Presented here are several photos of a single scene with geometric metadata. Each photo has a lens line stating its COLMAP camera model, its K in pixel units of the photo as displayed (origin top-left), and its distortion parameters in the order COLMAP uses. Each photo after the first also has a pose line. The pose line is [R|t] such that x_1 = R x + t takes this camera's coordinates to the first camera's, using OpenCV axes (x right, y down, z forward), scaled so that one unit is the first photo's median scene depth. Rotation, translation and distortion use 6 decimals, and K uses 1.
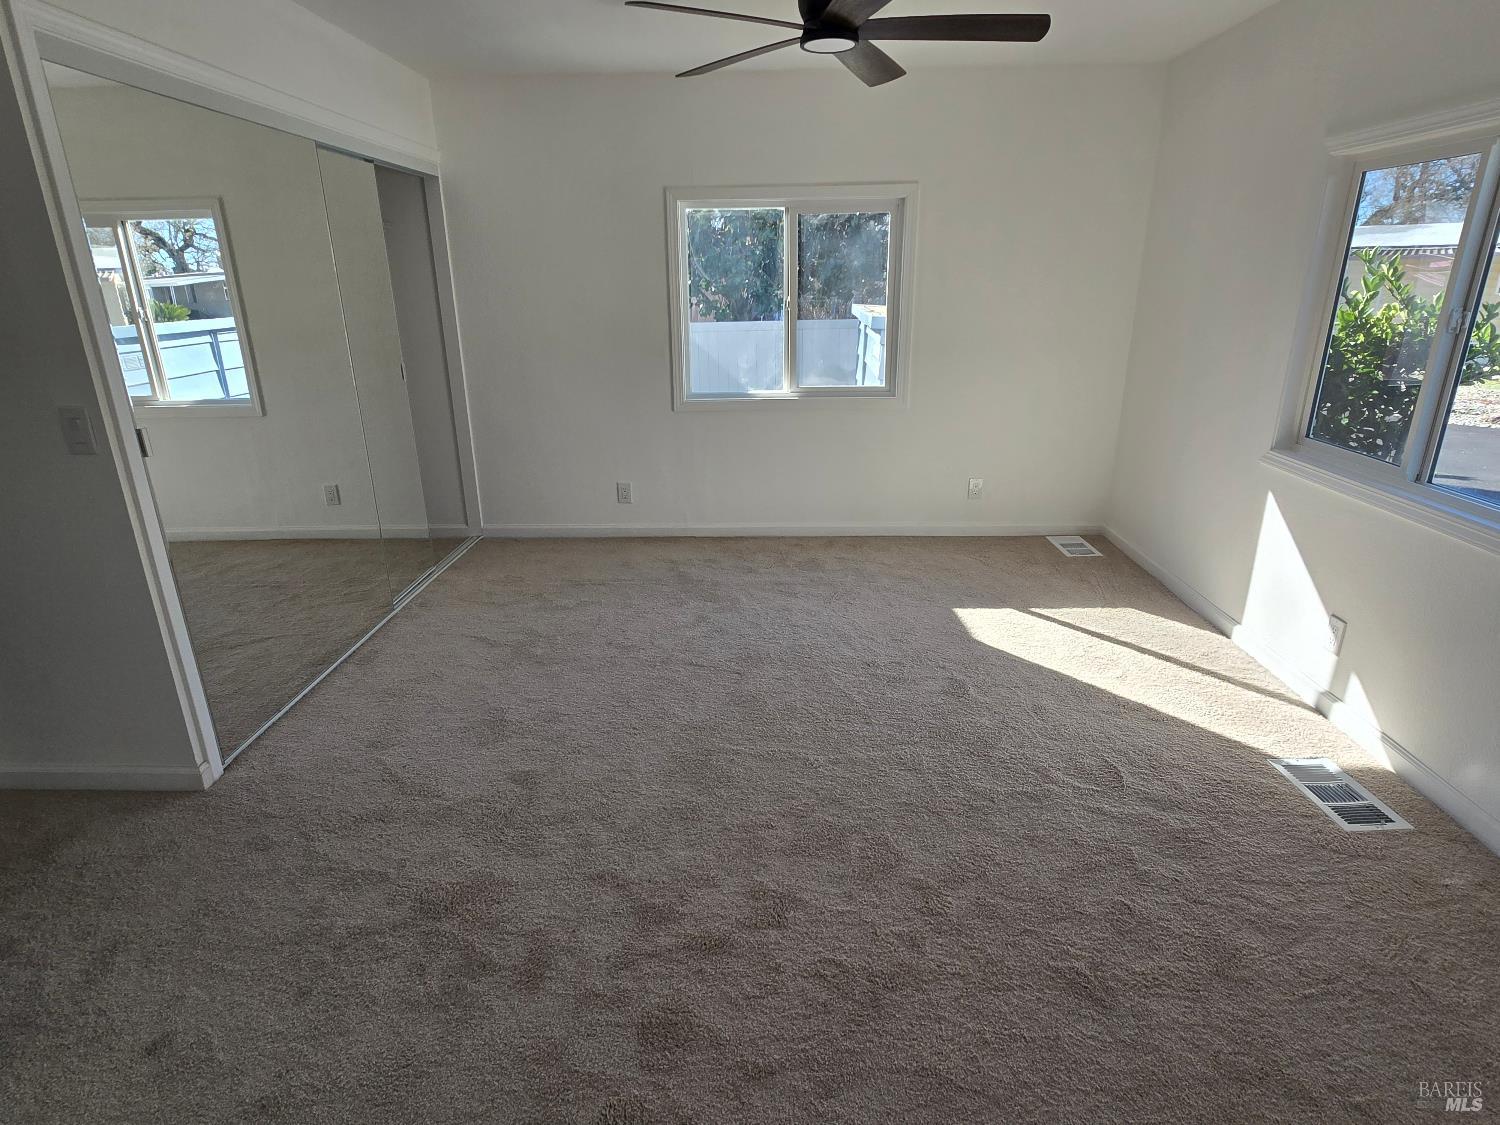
lens RADIAL K [[808.1, 0, 745.0], [0, 808.1, 555.4], [0, 0, 1]] dist [-0.005951, -0.000293]
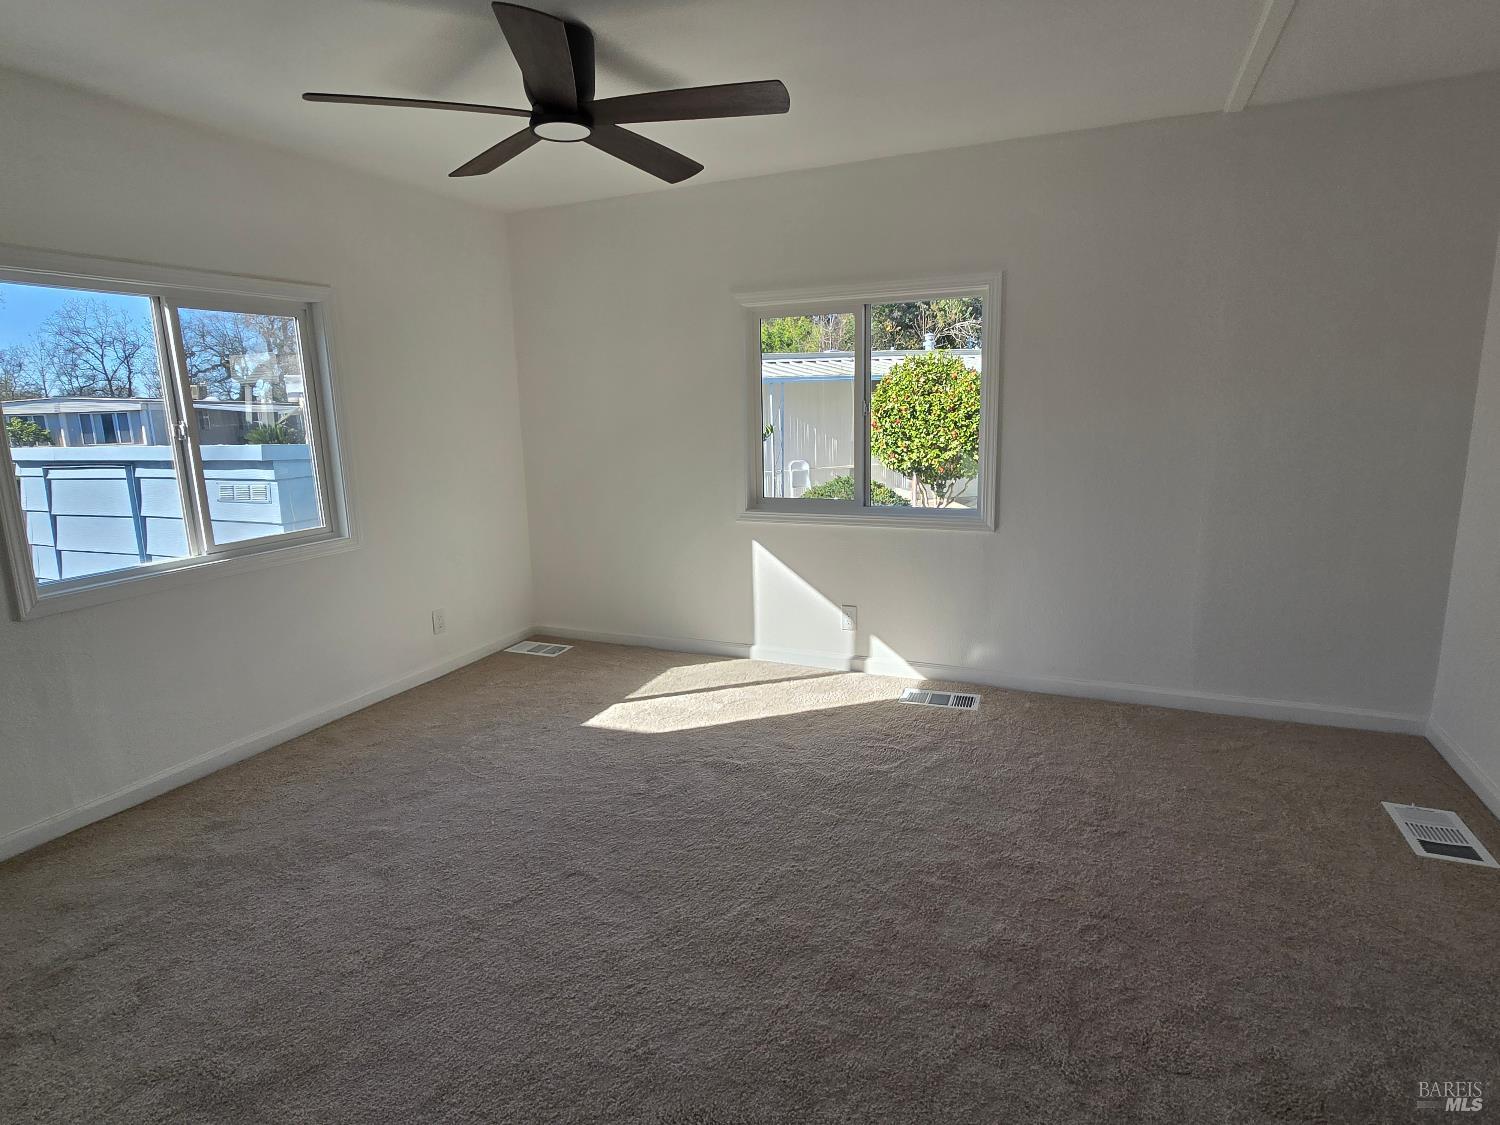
lens RADIAL K [[810.1, 0, 754.8], [0, 810.1, 549.9], [0, 0, 1]] dist [-0.004319, 0.000027]
pose [[0.368992, -0.164788, 0.914708, -0.500751], [0.326188, 0.944517, 0.038574, -0.098284], [-0.870314, 0.284133, 0.402271, 0.389539]]
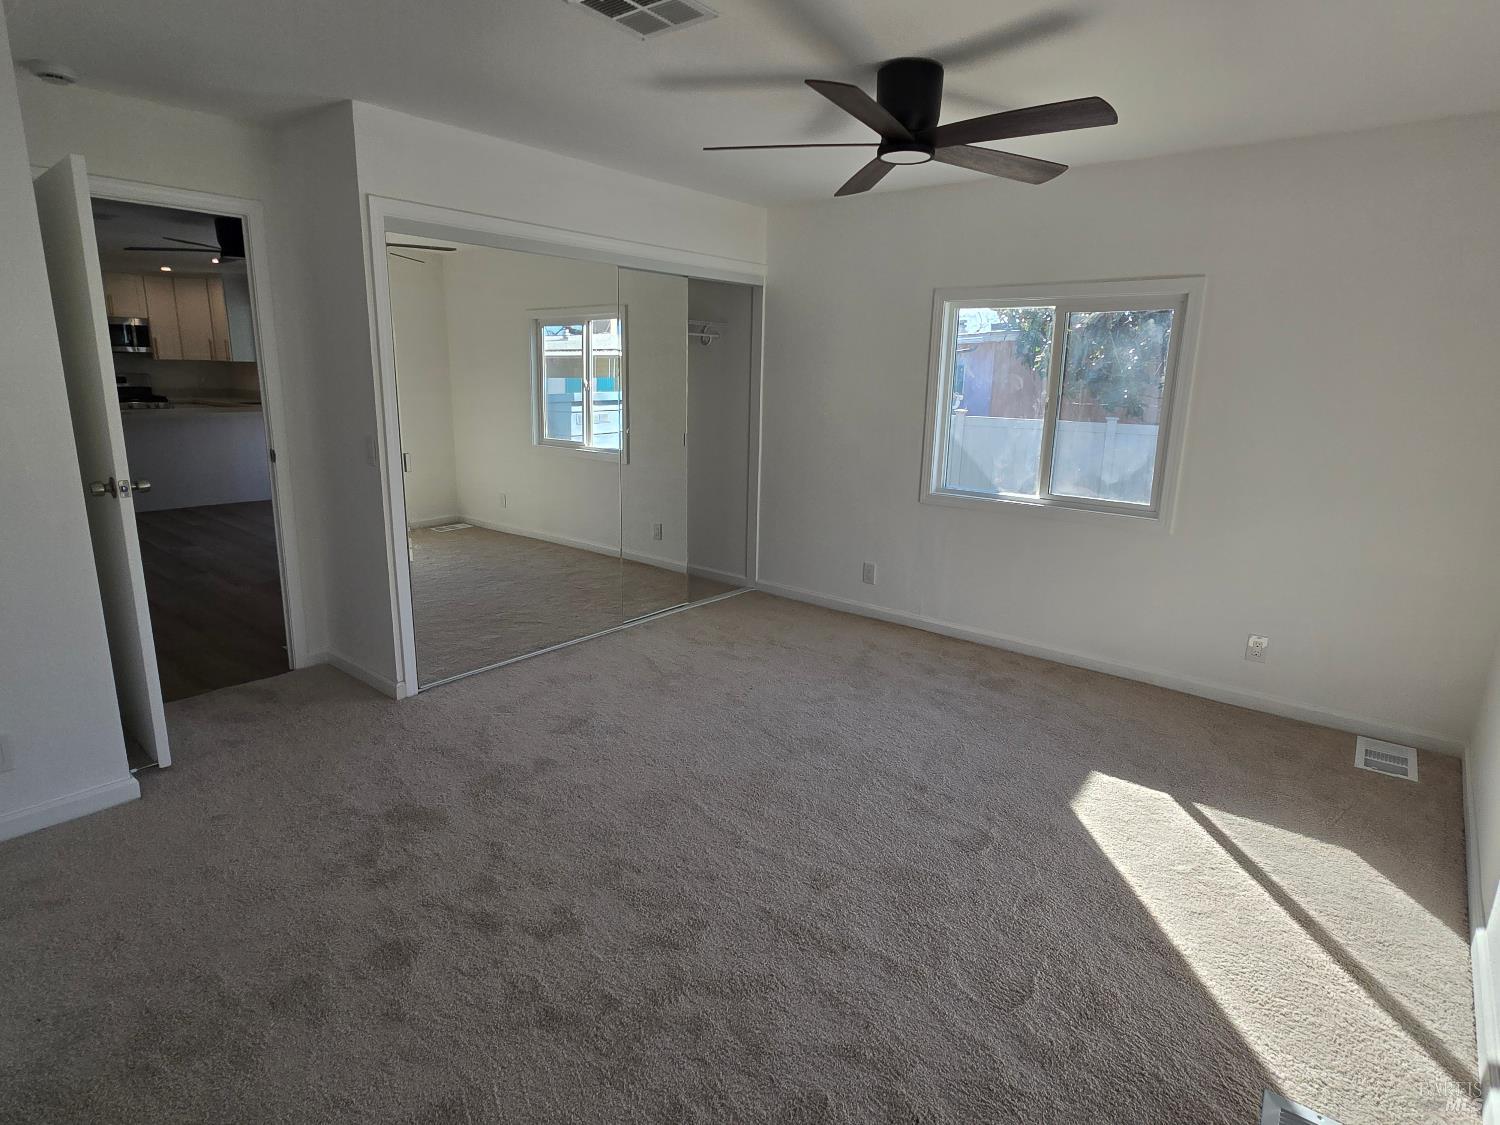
lens RADIAL K [[810.1, 0, 754.8], [0, 810.1, 549.9], [0, 0, 1]] dist [-0.004319, 0.000027]
pose [[0.790076, 0.162999, -0.590940, 0.440311], [-0.229345, 0.972589, -0.038362, -0.042900], [0.568489, 0.165838, 0.805803, 0.098142]]
